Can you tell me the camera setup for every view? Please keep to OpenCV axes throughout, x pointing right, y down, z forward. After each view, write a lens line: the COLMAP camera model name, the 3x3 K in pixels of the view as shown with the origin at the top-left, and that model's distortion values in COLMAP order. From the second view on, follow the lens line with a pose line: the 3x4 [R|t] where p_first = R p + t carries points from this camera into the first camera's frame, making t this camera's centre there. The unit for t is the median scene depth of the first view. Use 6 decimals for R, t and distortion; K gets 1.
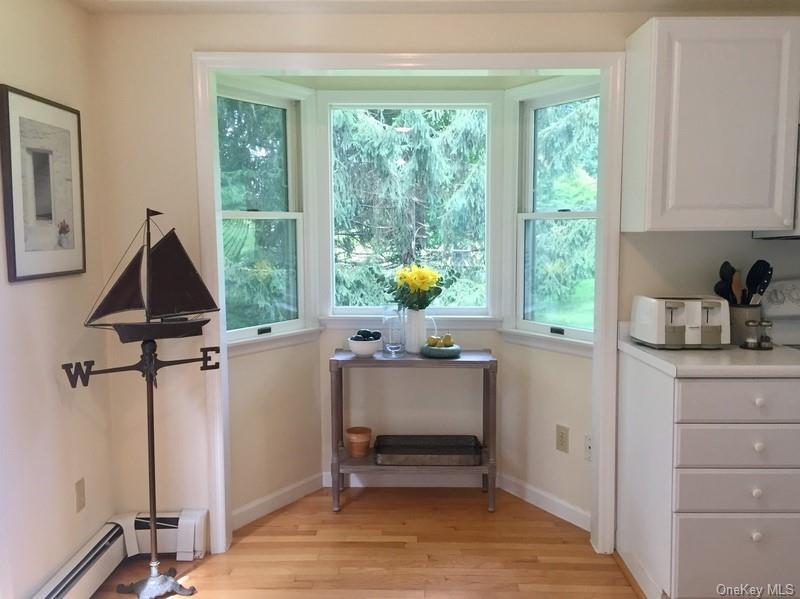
lens RADIAL K [[678.9, 0, 403.0], [0, 678.9, 302.7], [0, 0, 1]] dist [0.035467, -0.014756]
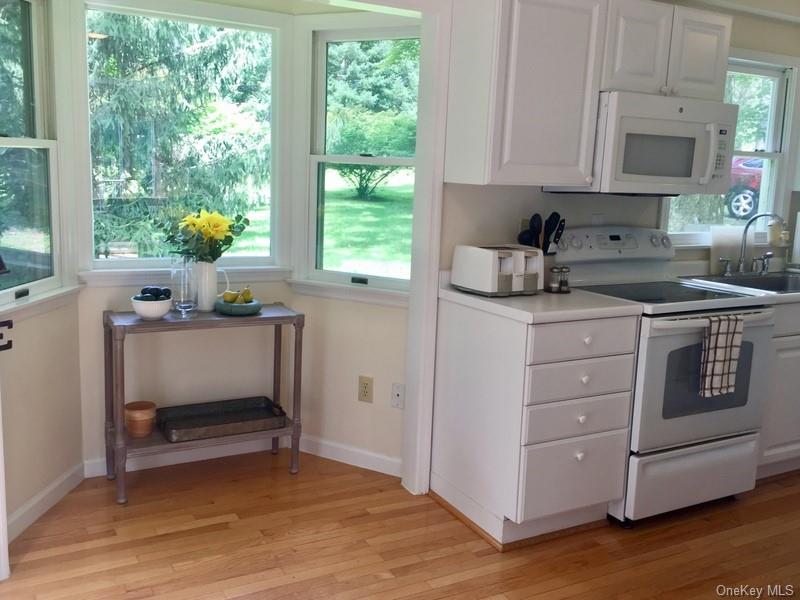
lens RADIAL K [[731.3, 0, 402.4], [0, 731.3, 299.9], [0, 0, 1]] dist [0.036185, 0.000000]
pose [[0.879245, -0.047839, 0.473962, -0.219052], [0.009021, 0.996439, 0.083839, -0.018302], [-0.476284, -0.069439, 0.876545, 0.054328]]
